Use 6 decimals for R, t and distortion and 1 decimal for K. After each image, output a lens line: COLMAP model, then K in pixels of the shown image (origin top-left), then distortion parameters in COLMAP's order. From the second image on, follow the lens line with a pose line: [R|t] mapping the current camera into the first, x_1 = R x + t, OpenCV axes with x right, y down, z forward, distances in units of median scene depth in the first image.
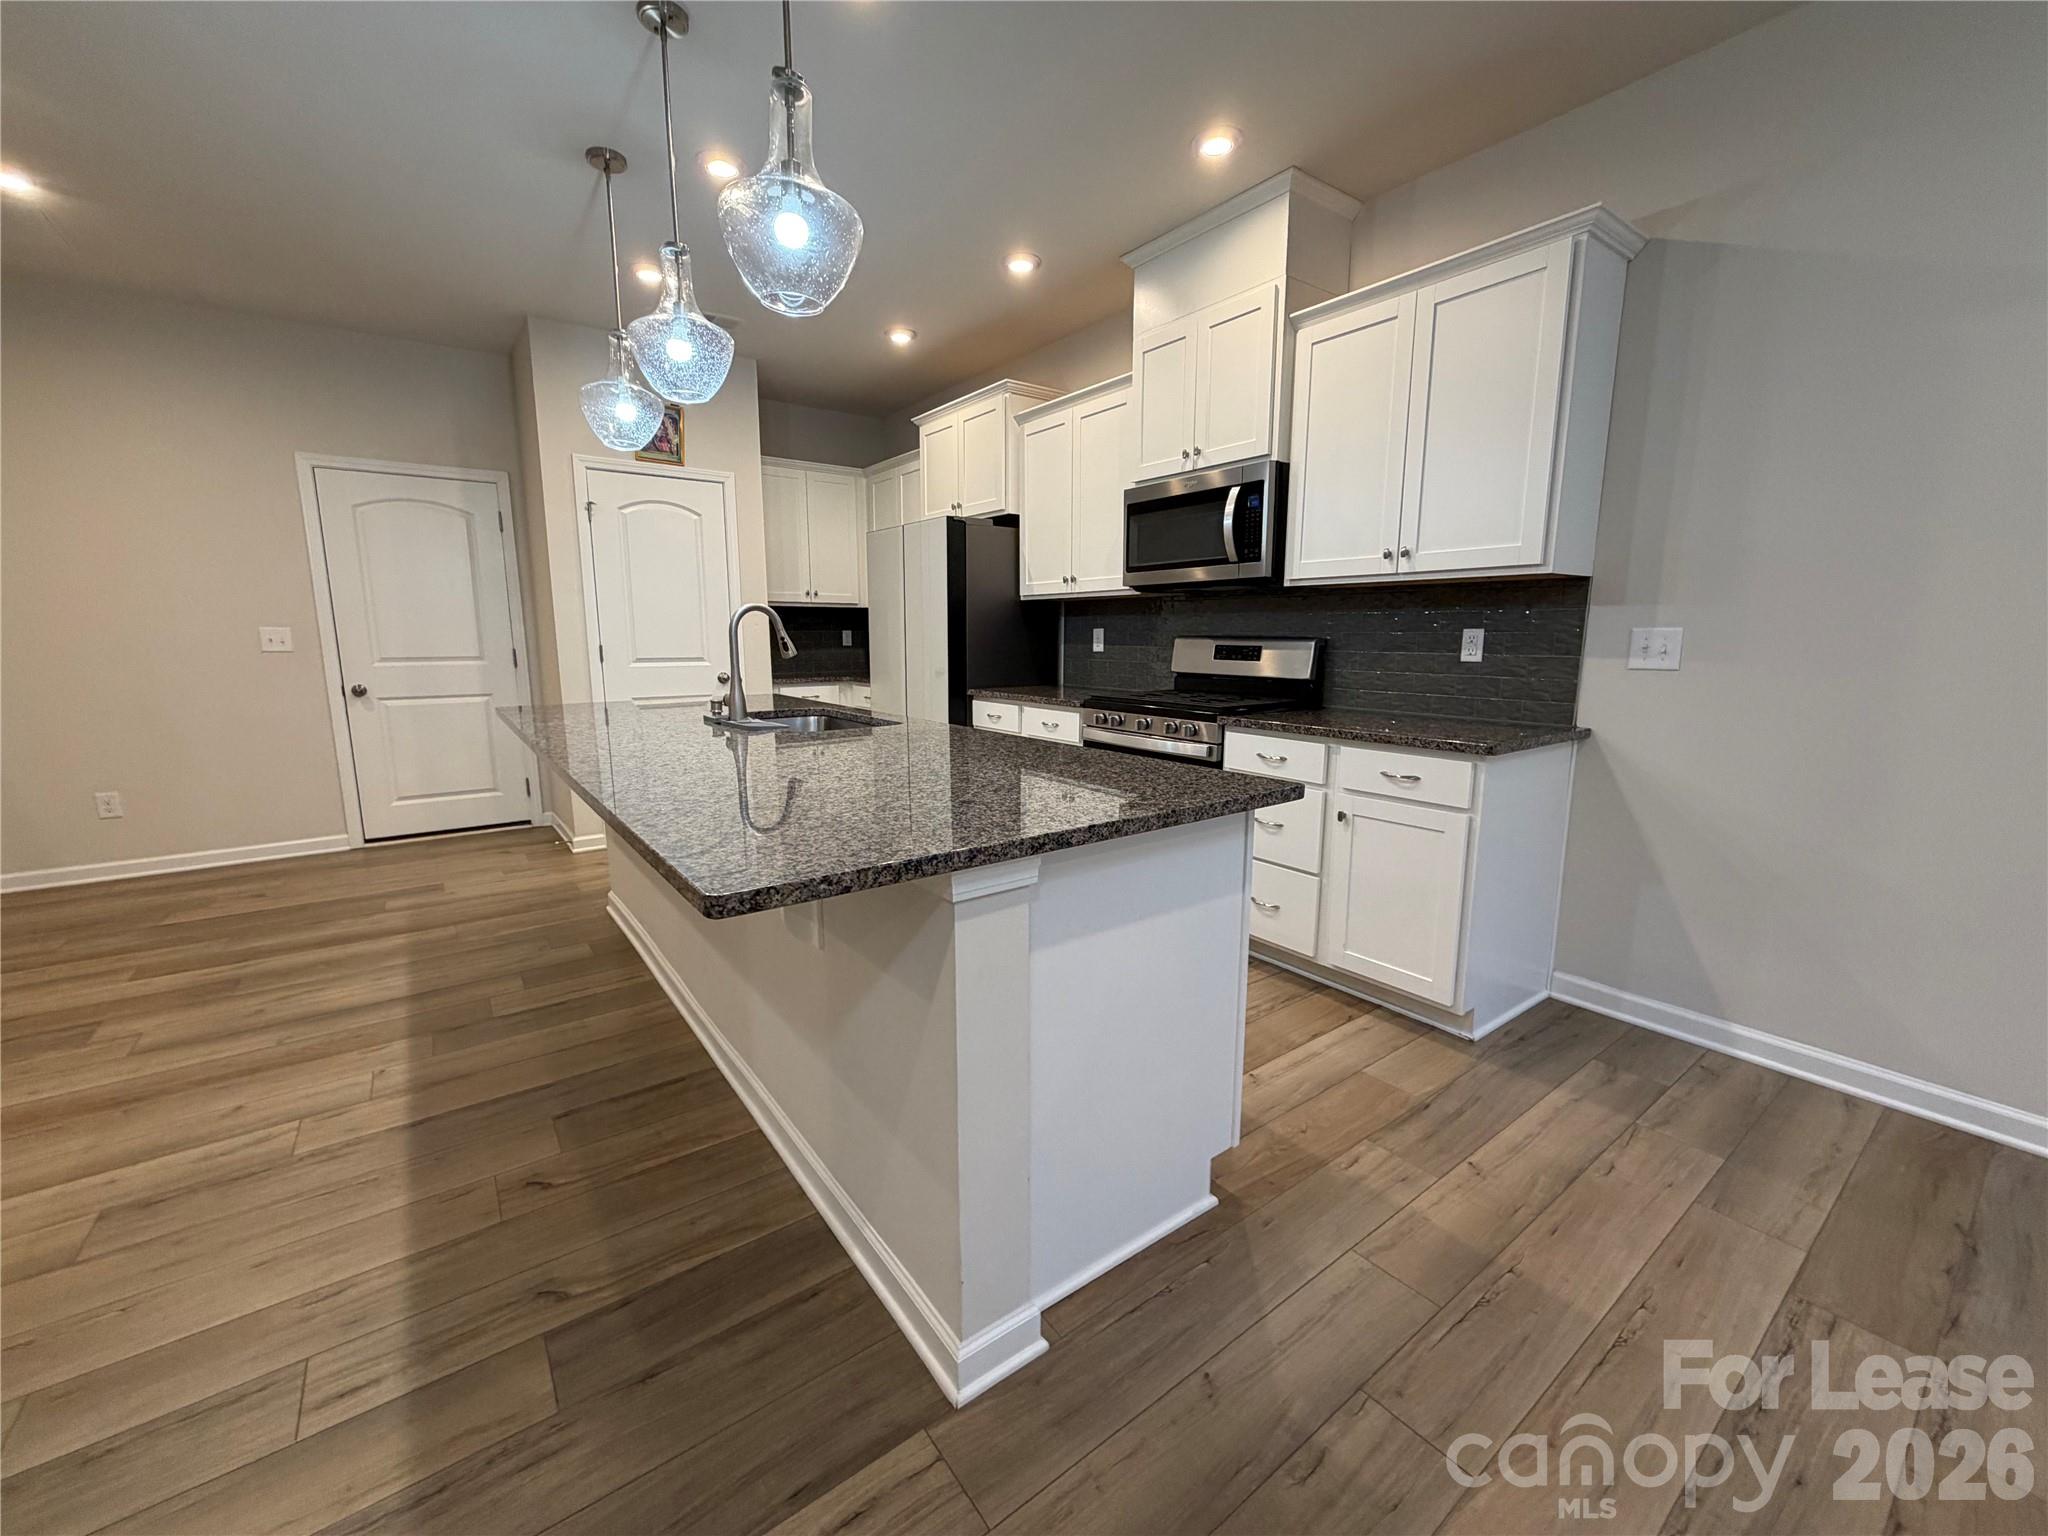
lens RADIAL K [[814.2, 0, 1018.3], [0, 814.2, 761.0], [0, 0, 1]] dist [0.002057, -0.000451]
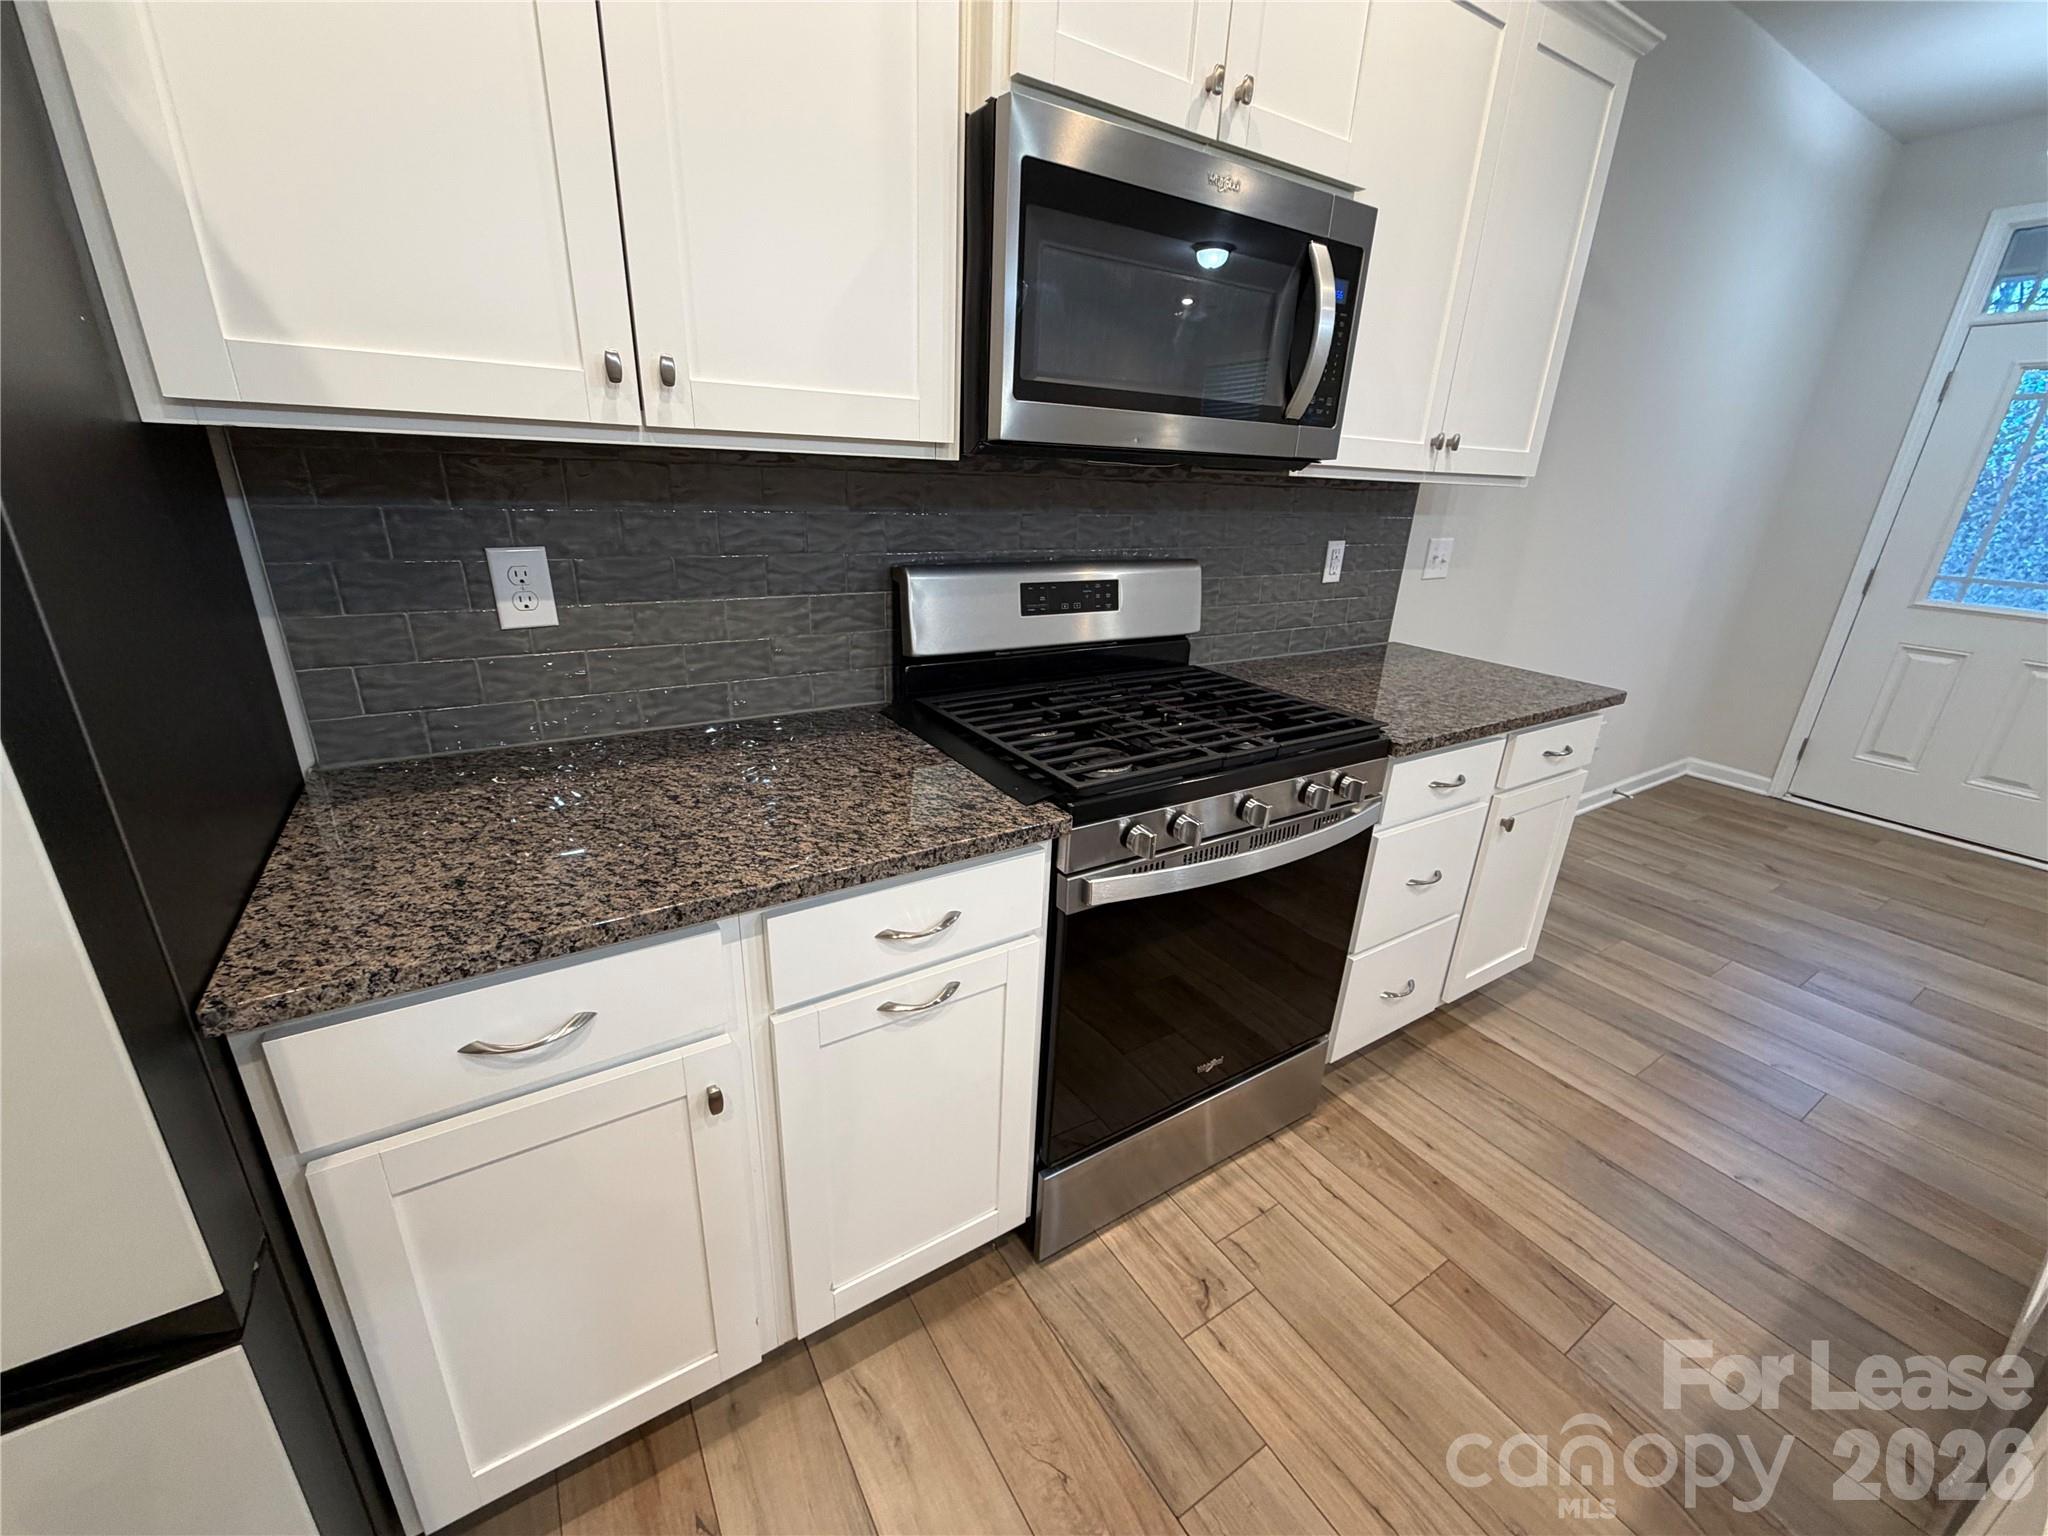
lens RADIAL K [[814.2, 0, 1021.7], [0, 814.2, 767.0], [0, 0, 1]] dist [0.002057, -0.000451]
pose [[0.068470, -0.337940, 0.938674, -0.223748], [0.118327, 0.936991, 0.328704, -0.198903], [-0.990611, 0.088564, 0.104143, 0.975282]]
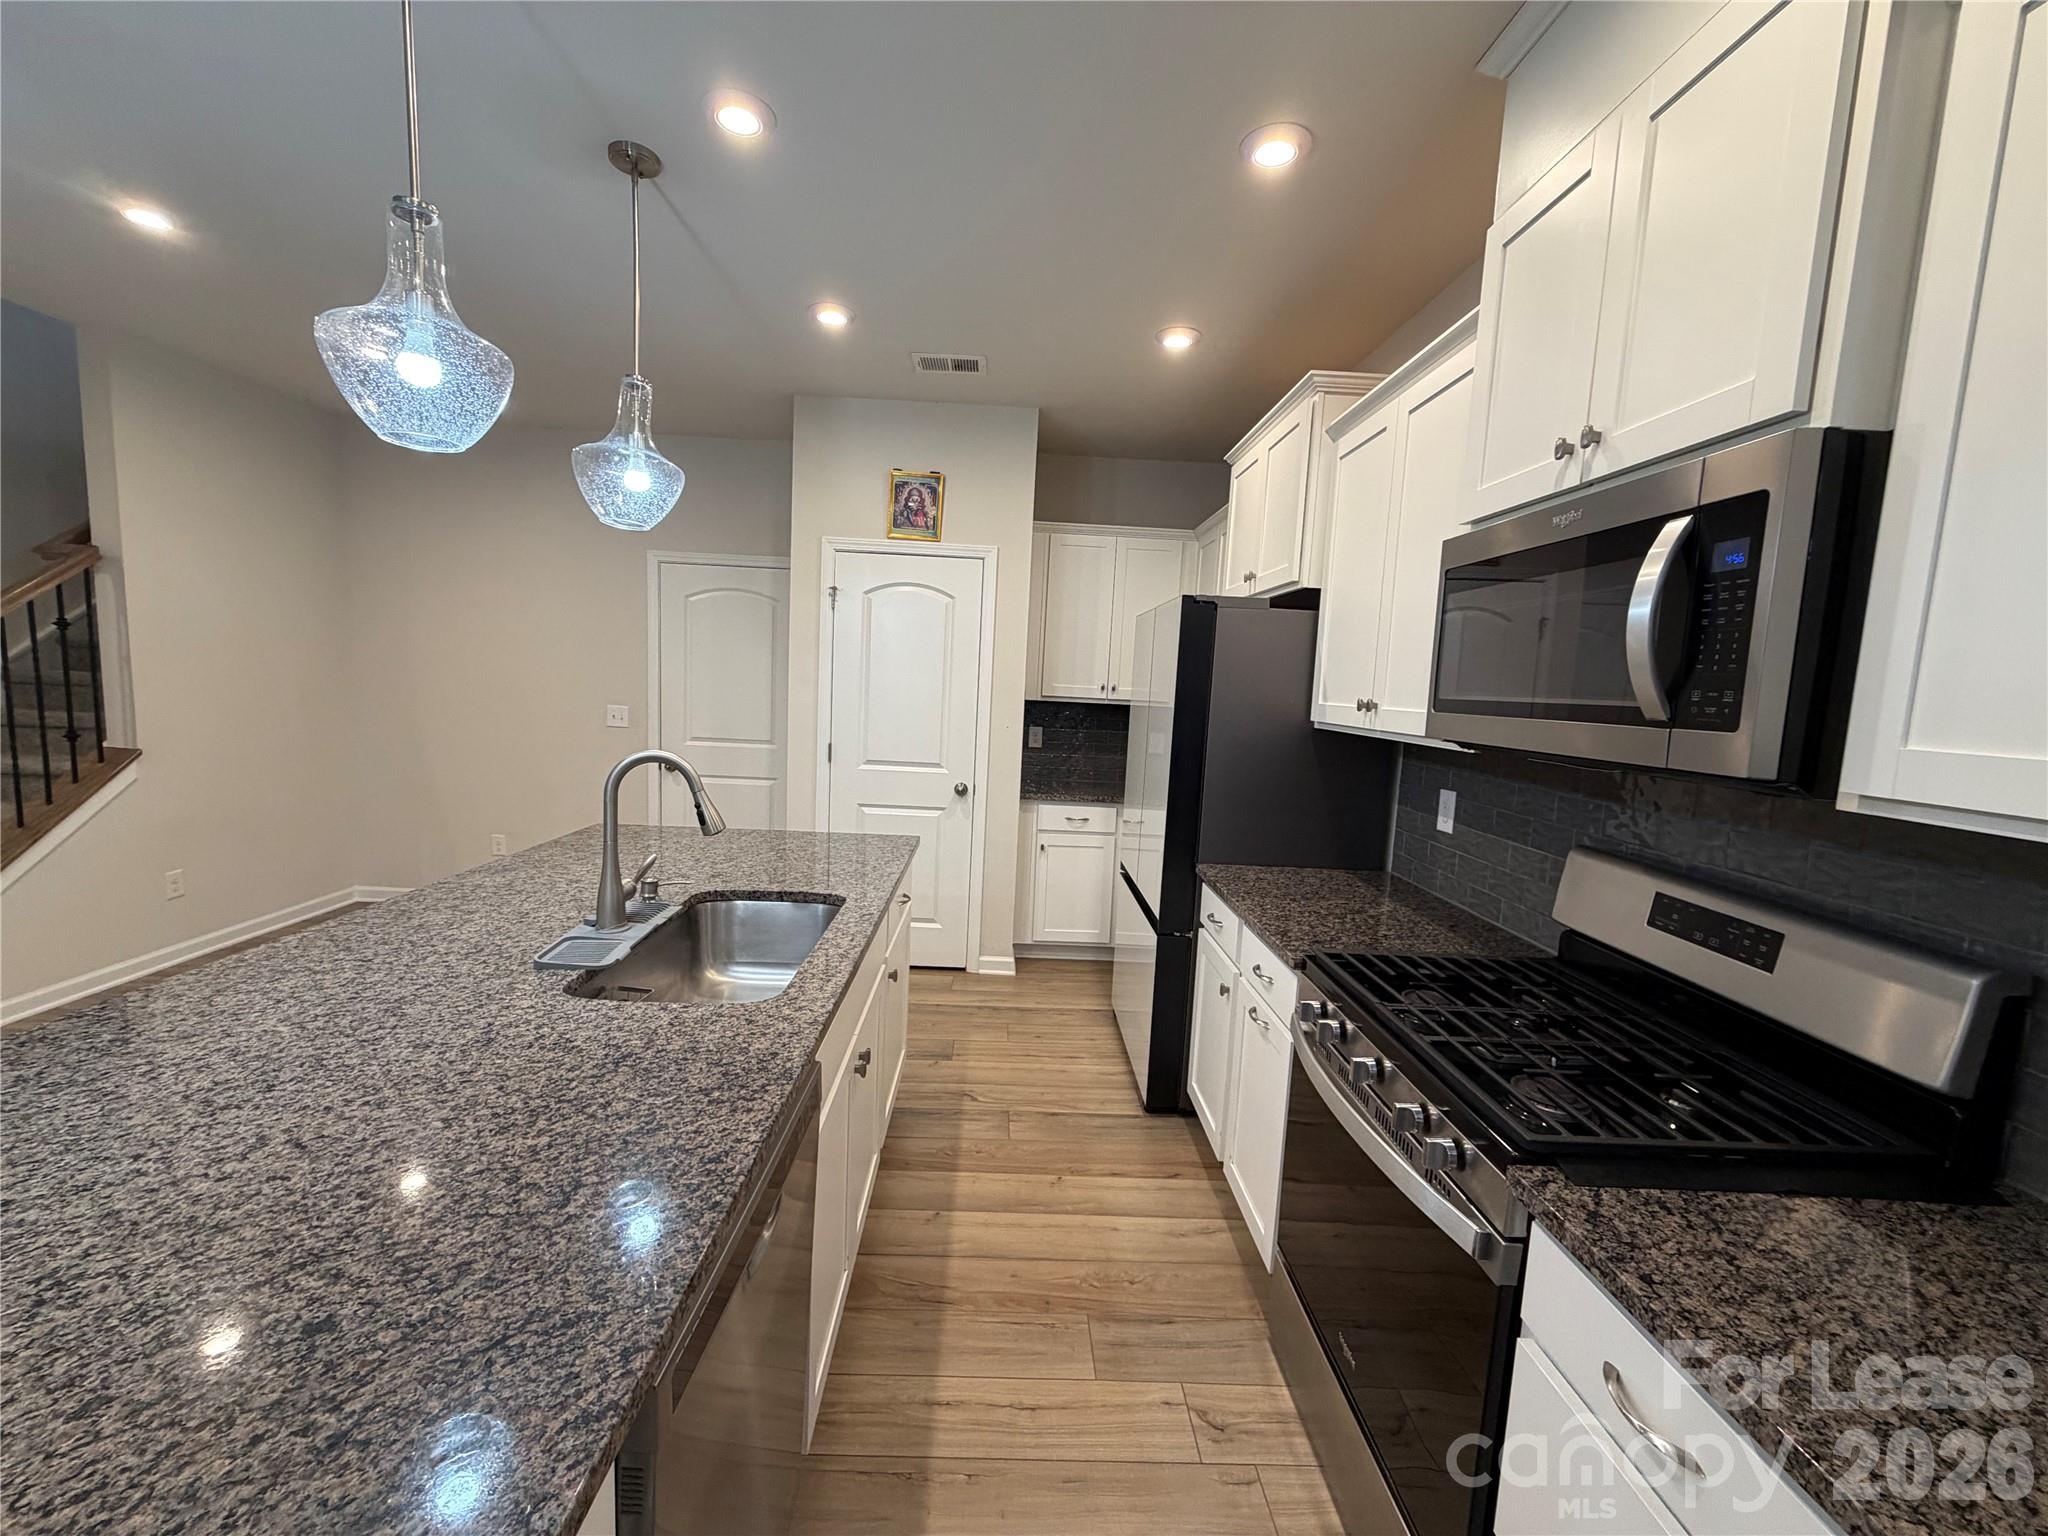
lens RADIAL K [[814.2, 0, 1016.7], [0, 814.2, 764.4], [0, 0, 1]] dist [0.002057, -0.000451]
pose [[0.814231, 0.098342, -0.572152, 0.210693], [-0.137655, 0.990147, -0.025710, -0.153465], [0.563986, 0.099693, 0.819745, 0.472636]]
